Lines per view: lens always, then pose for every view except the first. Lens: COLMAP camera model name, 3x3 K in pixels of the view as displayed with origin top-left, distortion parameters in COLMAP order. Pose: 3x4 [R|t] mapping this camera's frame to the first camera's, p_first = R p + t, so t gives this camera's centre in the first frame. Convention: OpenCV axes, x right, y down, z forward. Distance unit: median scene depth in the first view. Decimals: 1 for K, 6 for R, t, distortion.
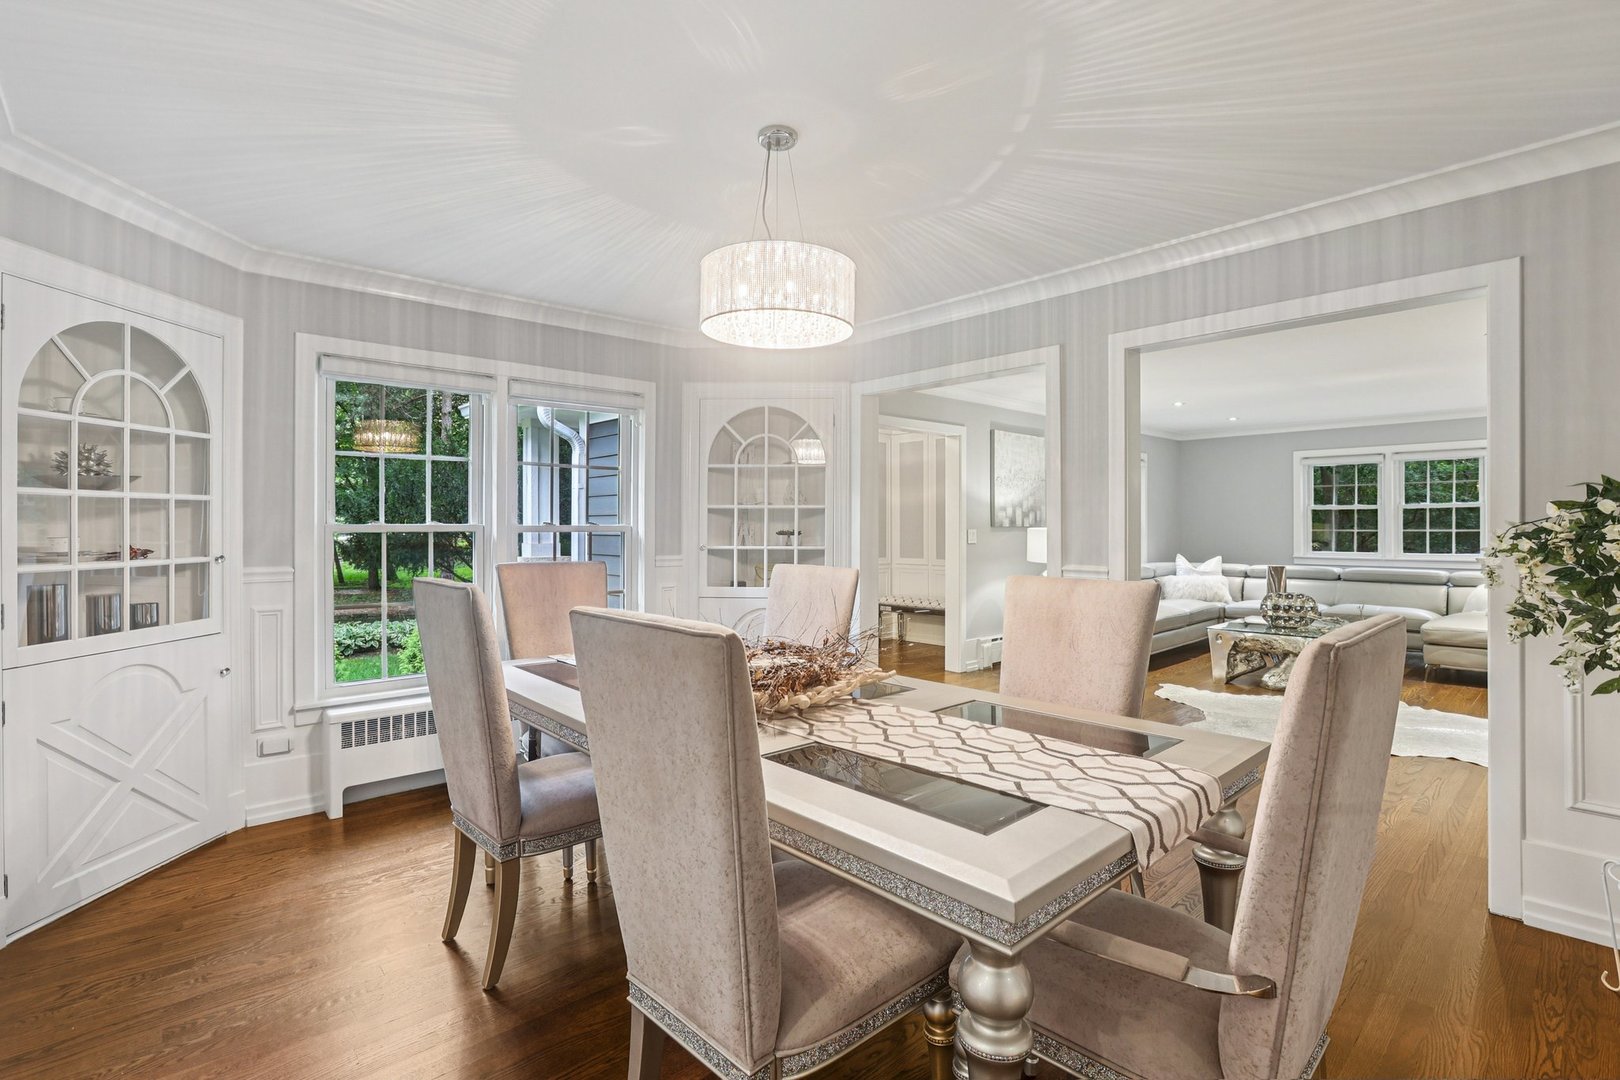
lens RADIAL K [[748.5, 0, 809.4], [0, 748.5, 523.4], [0, 0, 1]] dist [-0.040520, 0.012916]
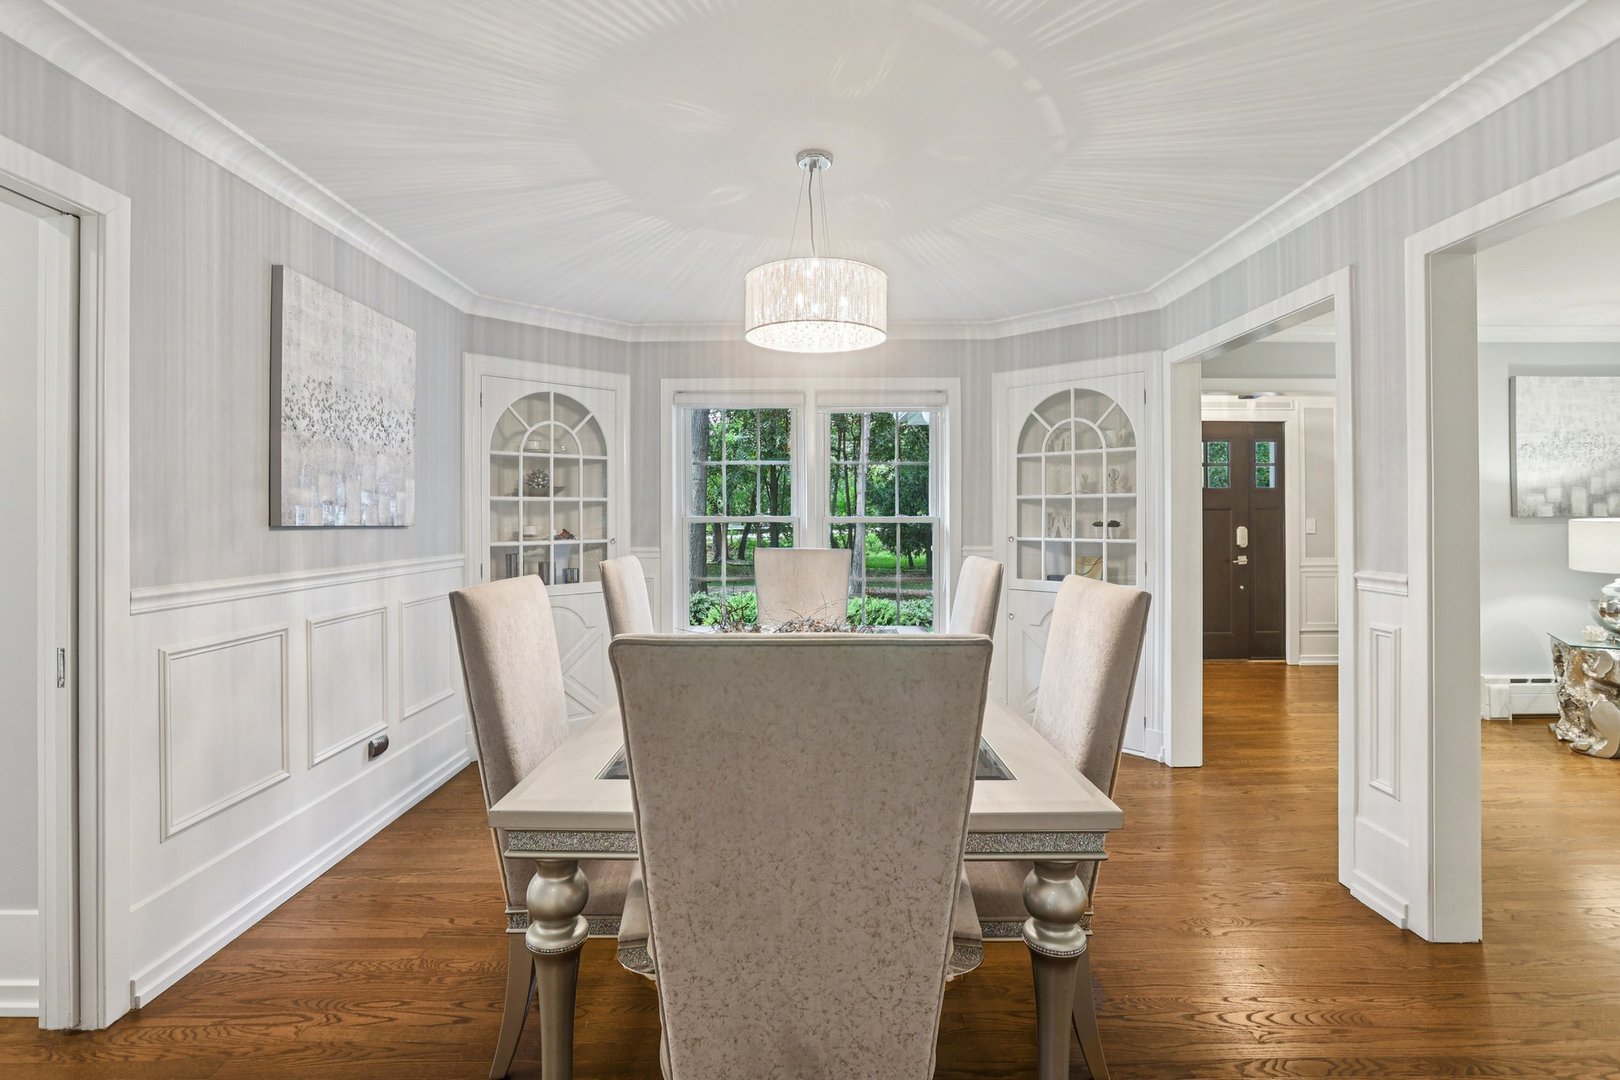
lens RADIAL K [[748.5, 0, 799.5], [0, 748.5, 516.4], [0, 0, 1]] dist [-0.040520, 0.012916]
pose [[0.744917, -0.003859, -0.667145, 0.435017], [0.005390, 0.999985, 0.000235, 0.000722], [0.667135, -0.003770, 0.744927, 0.118981]]
